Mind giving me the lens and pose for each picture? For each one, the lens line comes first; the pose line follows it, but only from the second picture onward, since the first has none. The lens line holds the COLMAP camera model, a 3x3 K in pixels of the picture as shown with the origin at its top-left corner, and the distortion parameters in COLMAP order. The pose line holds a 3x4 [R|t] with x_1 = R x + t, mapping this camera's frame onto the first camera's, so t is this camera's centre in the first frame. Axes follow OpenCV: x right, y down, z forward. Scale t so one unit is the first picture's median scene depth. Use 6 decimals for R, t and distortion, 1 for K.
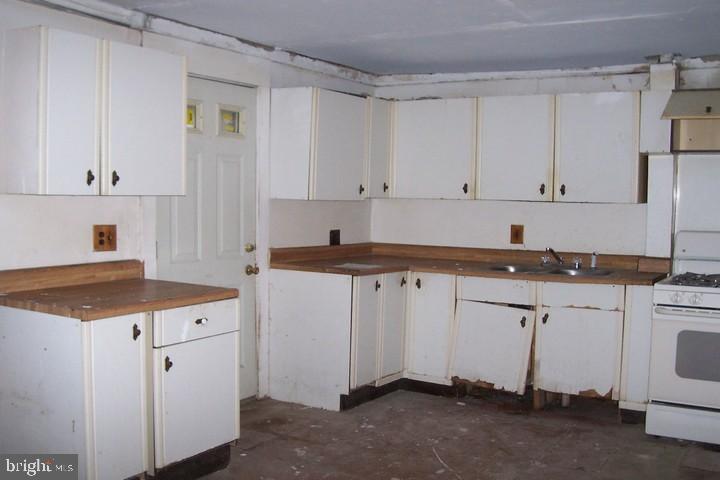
lens RADIAL K [[776.3, 0, 360.0], [0, 776.3, 240.0], [0, 0, 1]] dist [-0.209607, 0.228238]
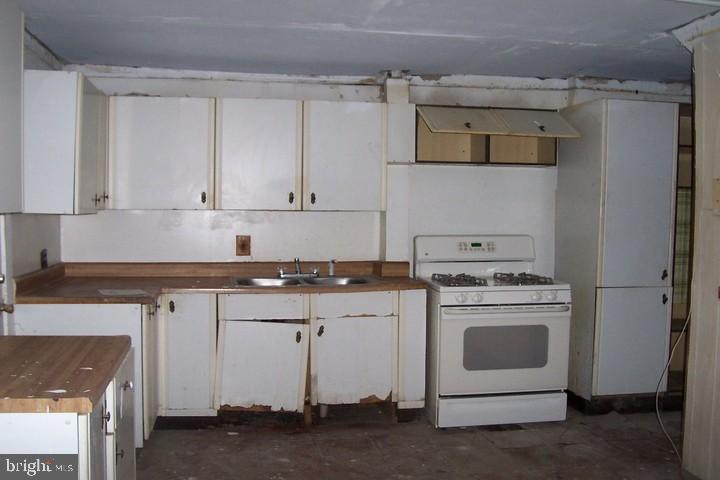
lens RADIAL K [[776.3, 0, 360.0], [0, 776.3, 240.0], [0, 0, 1]] dist [-0.209607, 0.228238]
pose [[0.747972, -0.037925, 0.662646, -0.361983], [0.040928, 0.999102, 0.010983, -0.021415], [-0.662467, 0.018906, 0.748852, 0.224150]]
